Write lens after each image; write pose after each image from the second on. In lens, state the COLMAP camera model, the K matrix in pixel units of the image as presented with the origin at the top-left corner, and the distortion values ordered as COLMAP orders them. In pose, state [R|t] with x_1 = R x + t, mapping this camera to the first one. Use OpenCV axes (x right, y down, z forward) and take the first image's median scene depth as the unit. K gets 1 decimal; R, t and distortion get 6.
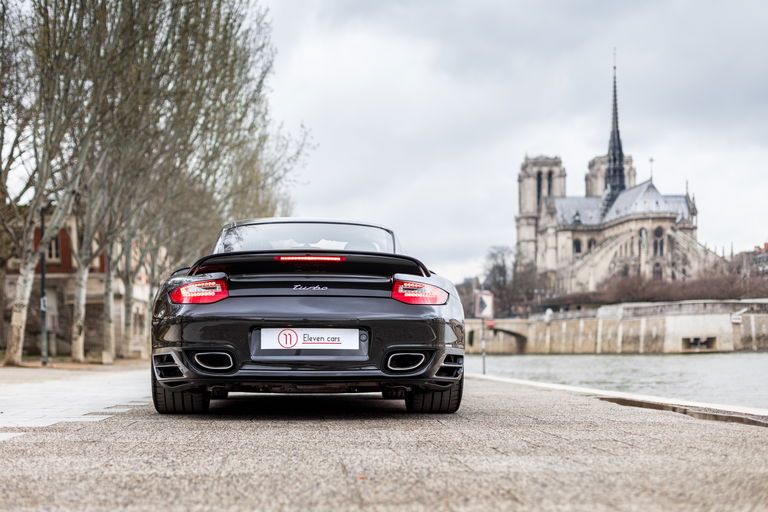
lens RADIAL K [[1139.4, 0, 384.0], [0, 1139.4, 256.0], [0, 0, 1]] dist [-0.023100, -0.027690]
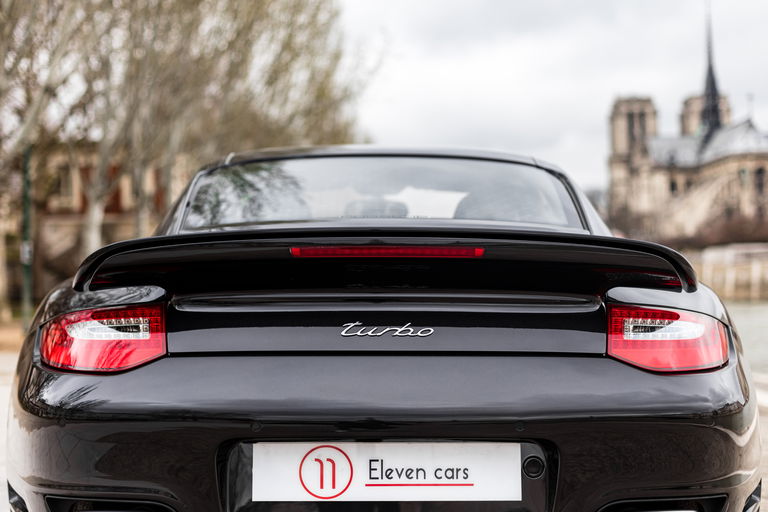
lens RADIAL K [[1139.4, 0, 384.0], [0, 1139.4, 256.0], [0, 0, 1]] dist [-0.023100, -0.027690]
pose [[0.996884, -0.002234, -0.078849, -0.036713], [0.006244, 0.998697, 0.050646, -0.014215], [0.078633, -0.050981, 0.995599, 0.633519]]
